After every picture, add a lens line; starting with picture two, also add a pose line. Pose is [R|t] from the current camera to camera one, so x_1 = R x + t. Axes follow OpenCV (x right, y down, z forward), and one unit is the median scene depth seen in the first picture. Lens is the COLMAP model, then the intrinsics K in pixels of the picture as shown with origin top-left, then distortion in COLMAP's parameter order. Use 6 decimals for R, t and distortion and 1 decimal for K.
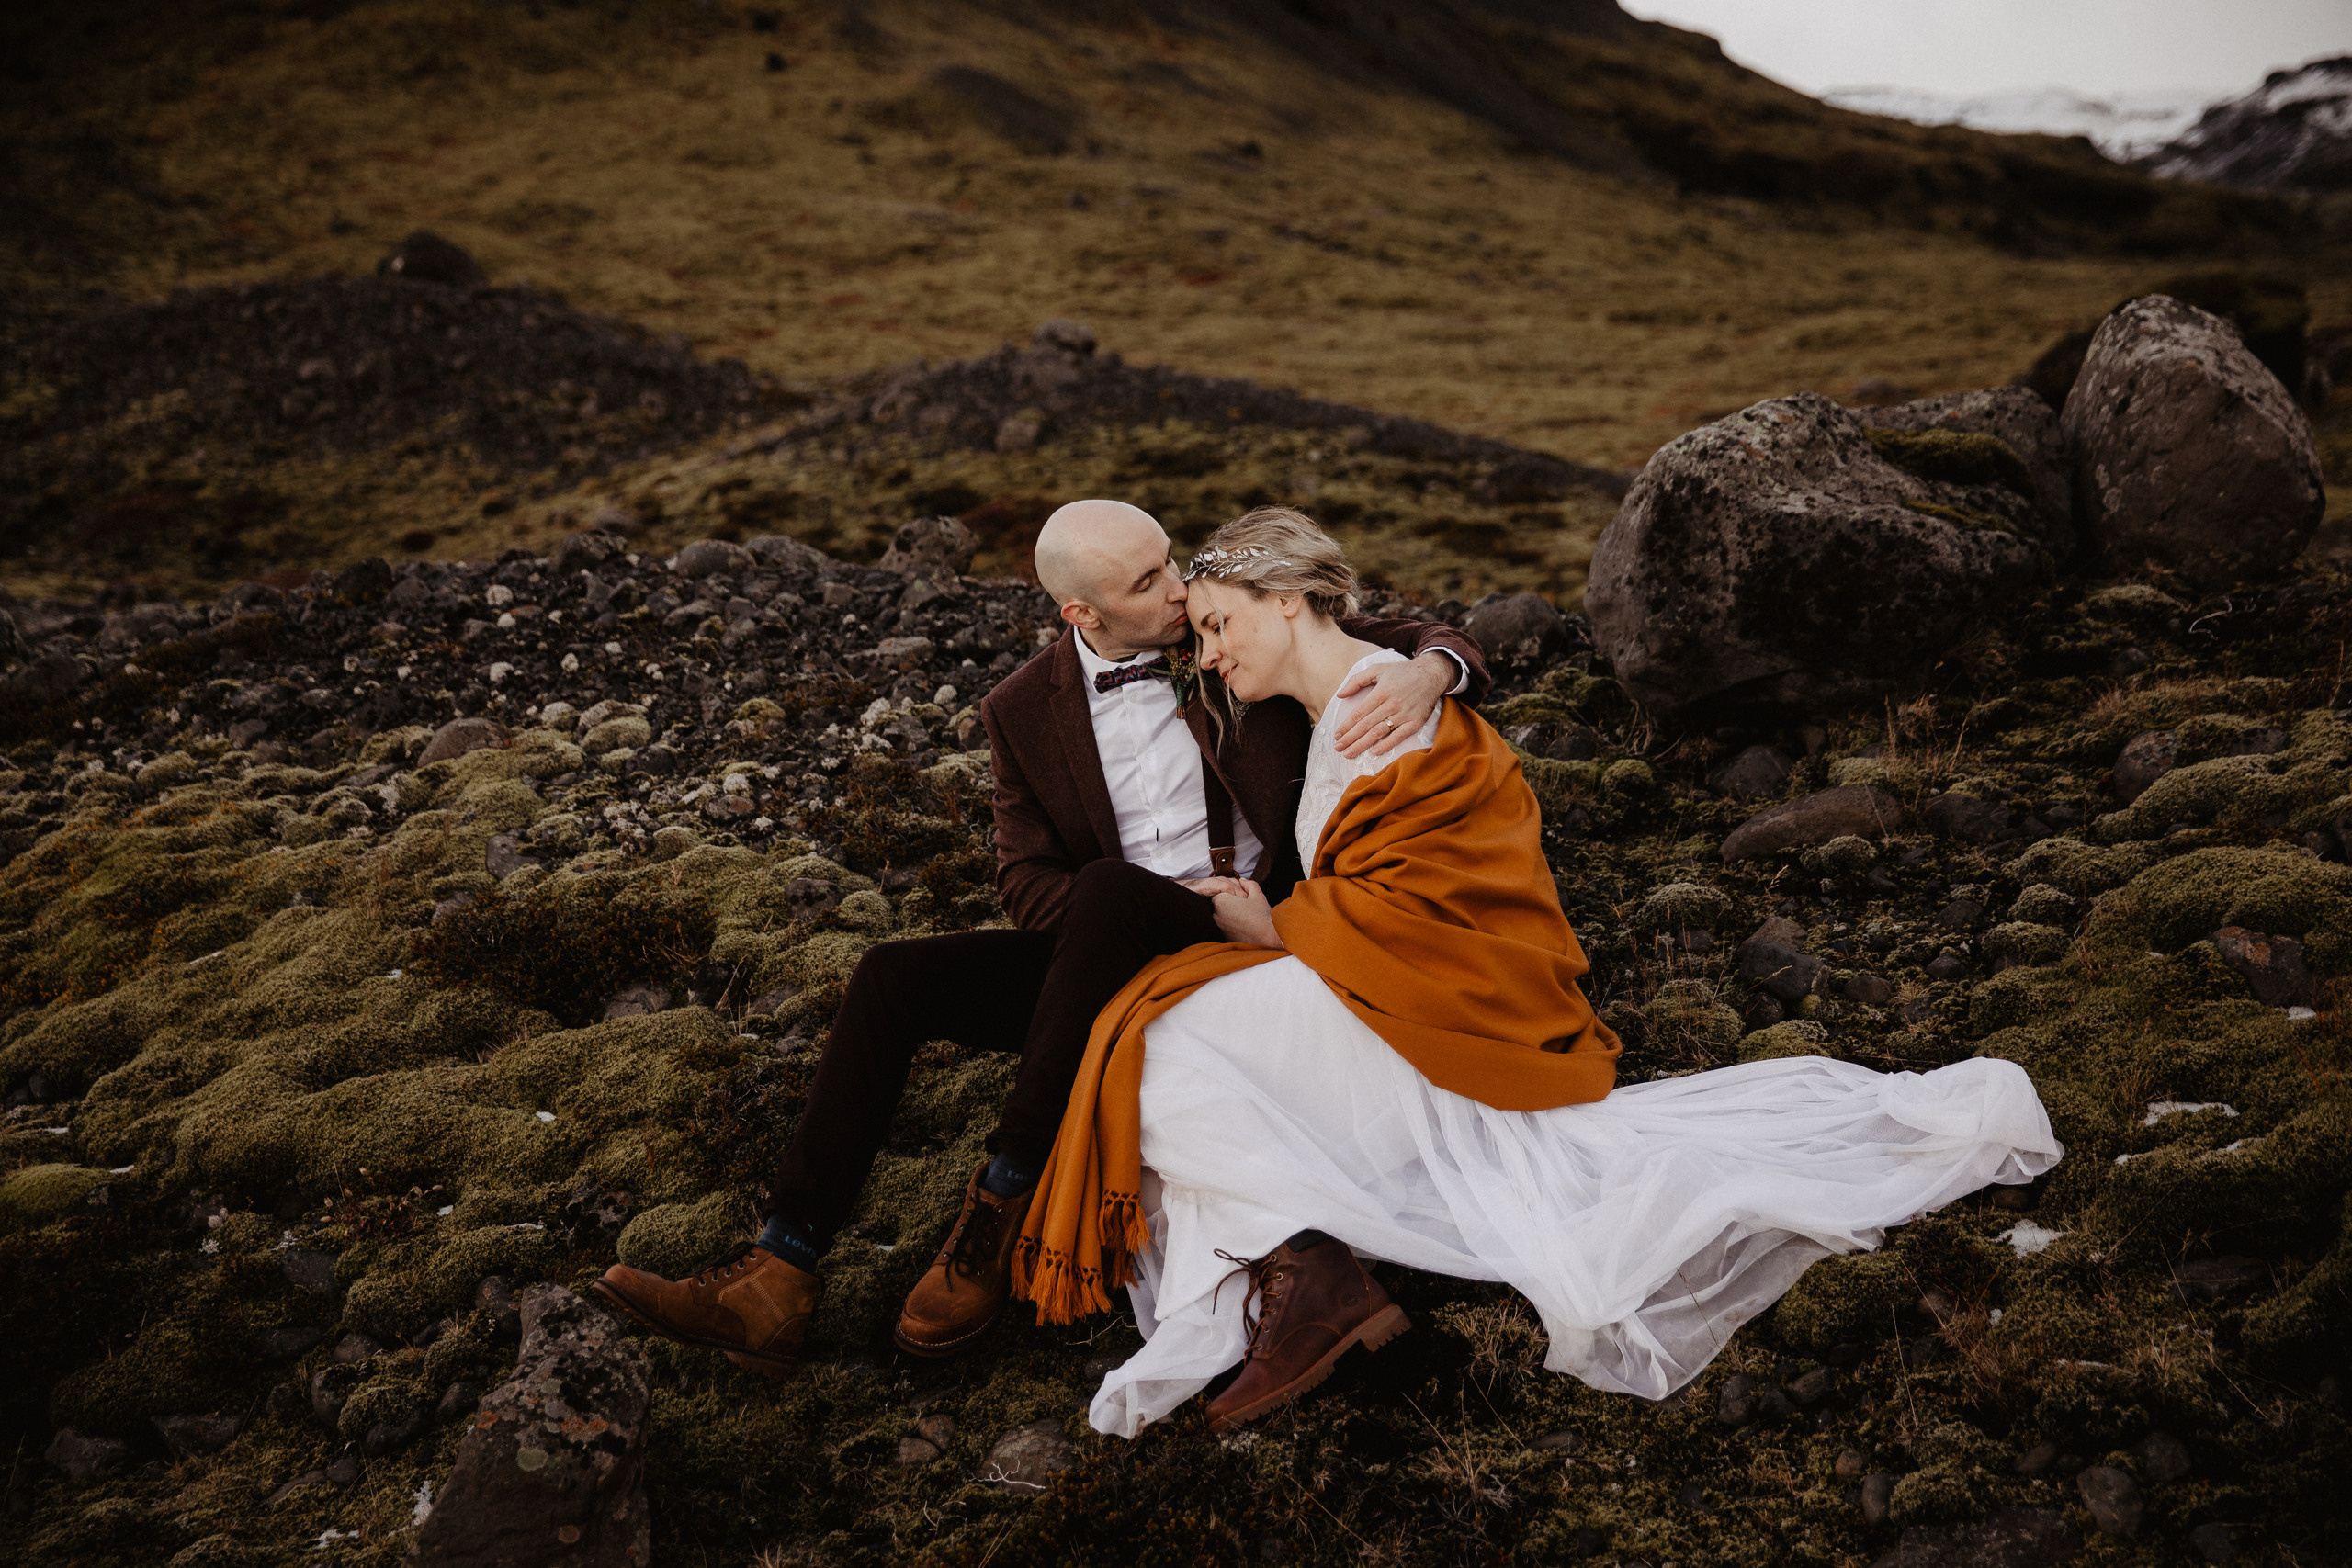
lens RADIAL K [[3013.0, 0, 1223.1], [0, 3013.0, 847.0], [0, 0, 1]] dist [0.077132, 0.000000]
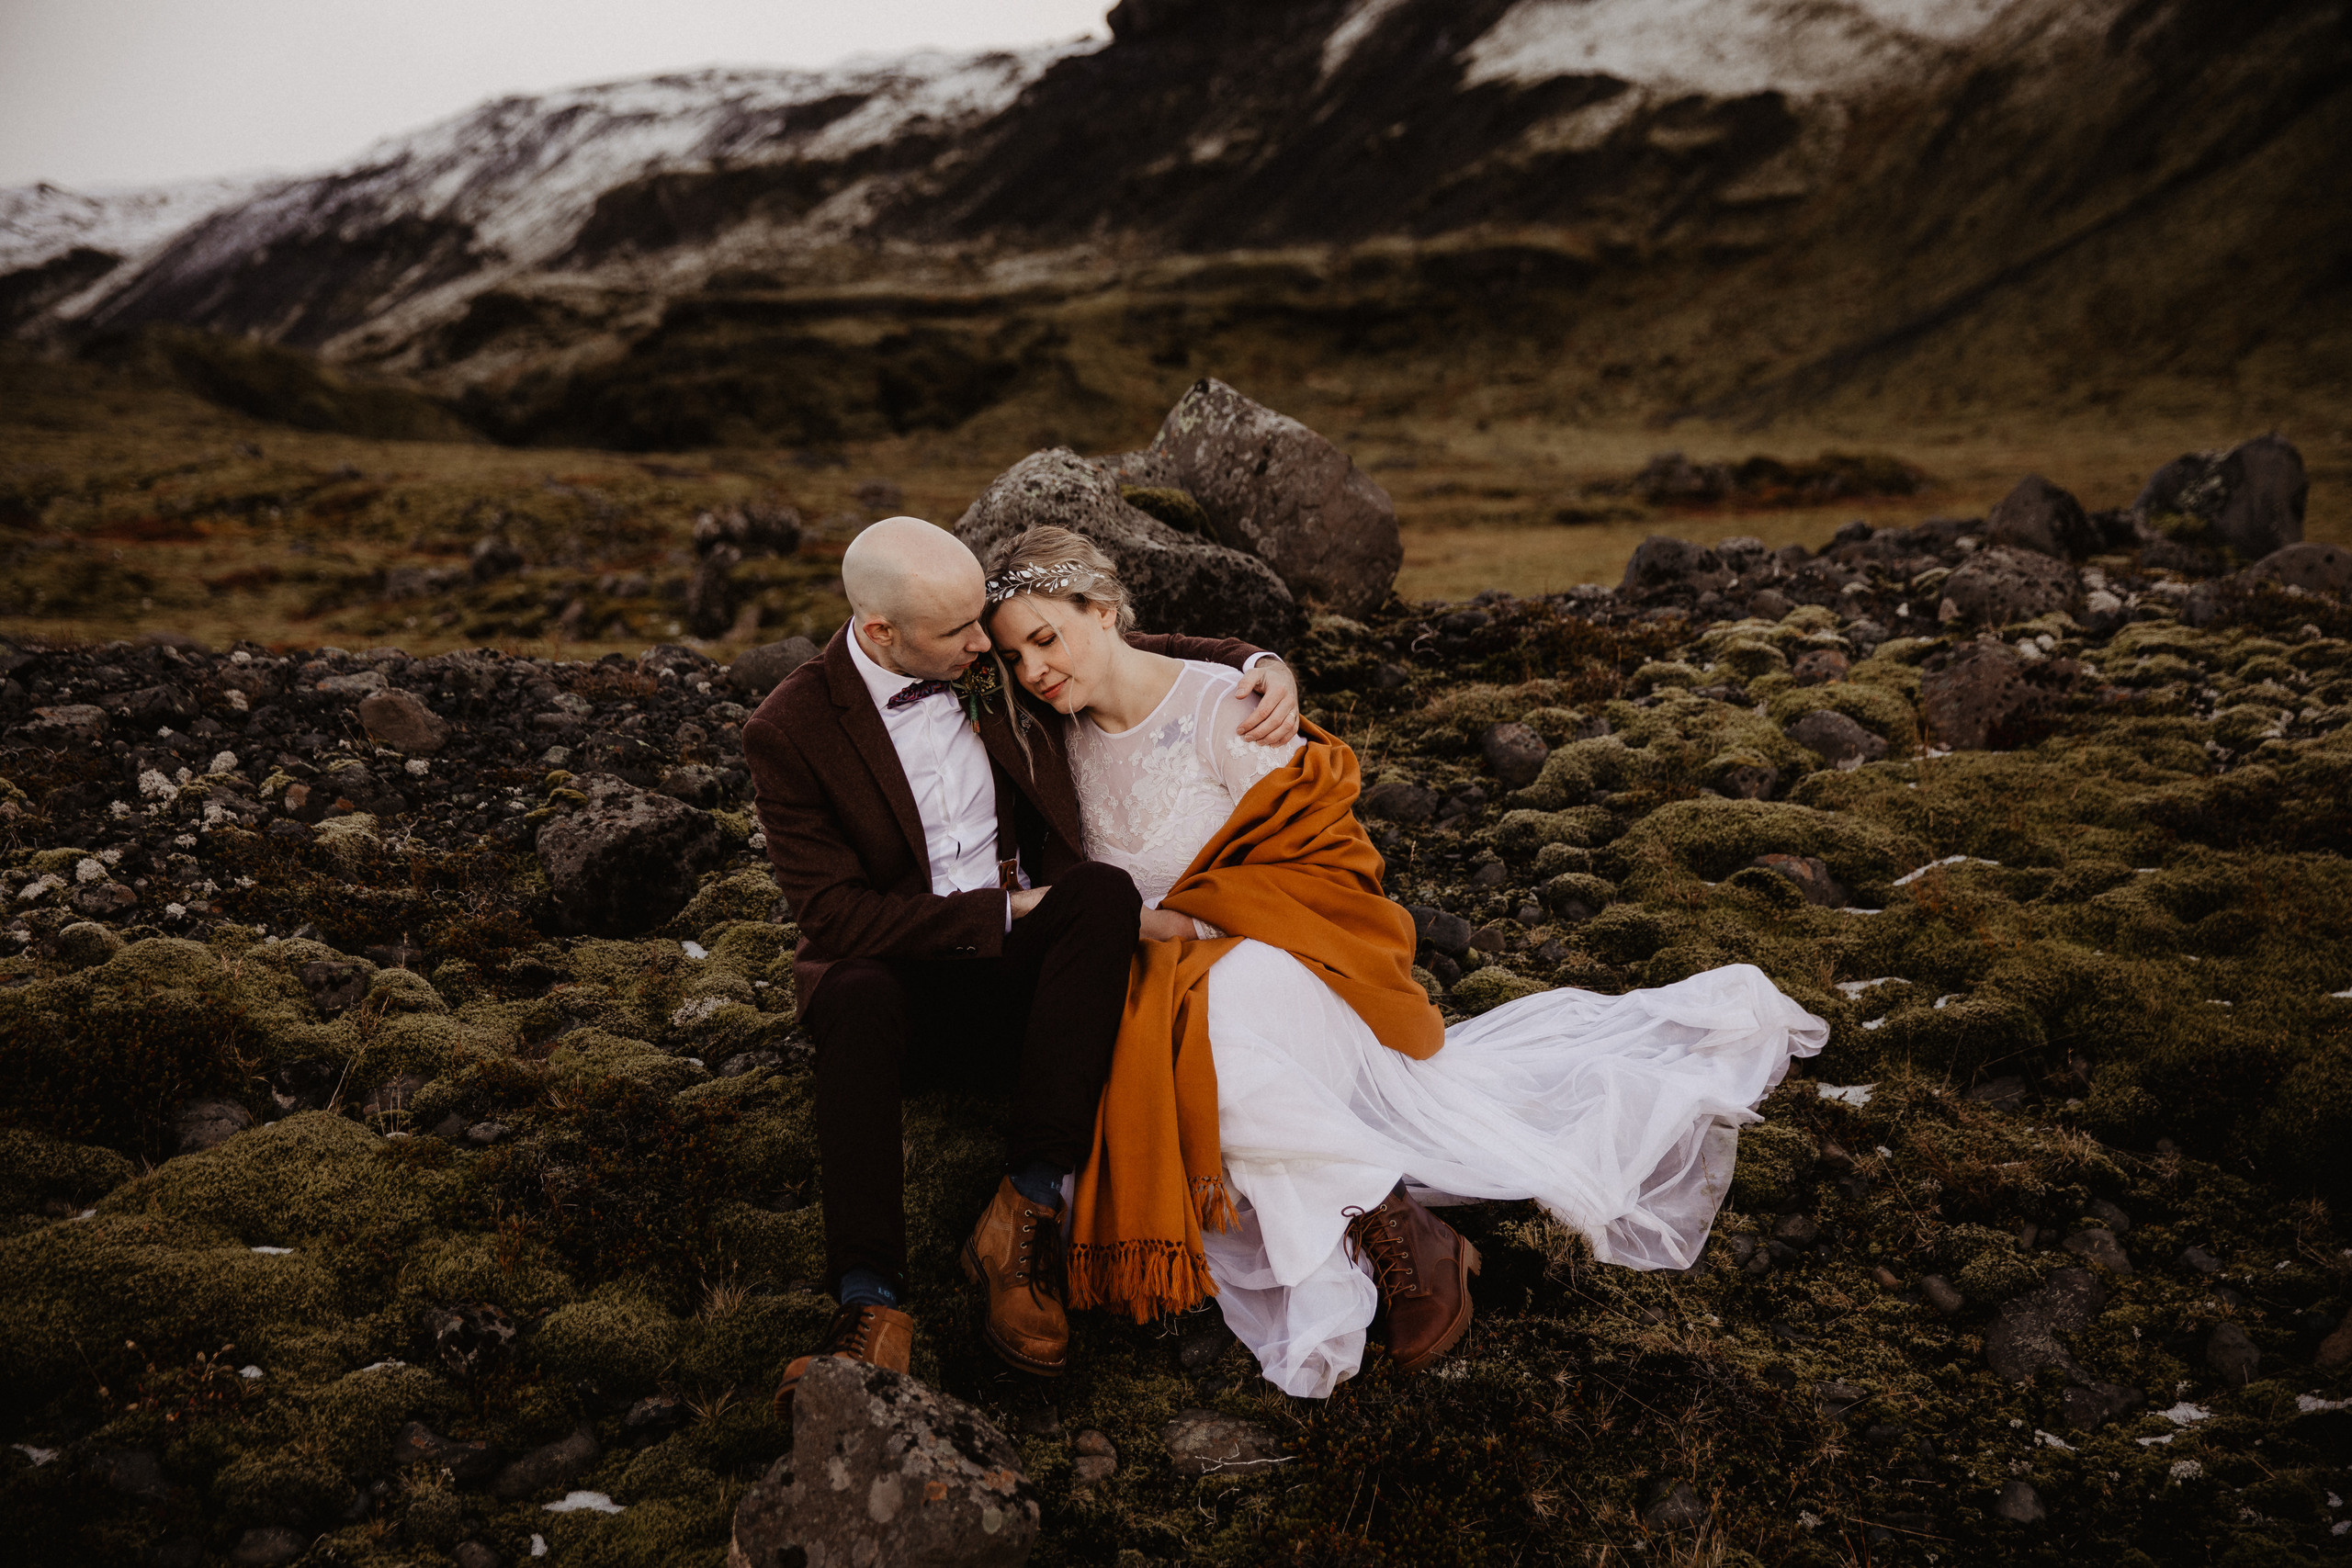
lens RADIAL K [[3013.0, 0, 1188.5], [0, 3013.0, 774.8], [0, 0, 1]] dist [0.077132, 0.000000]
pose [[0.719195, -0.046095, 0.693278, -0.609213], [0.094566, 0.995006, -0.031945, 0.008993], [-0.688343, 0.088535, 0.719962, 0.208376]]
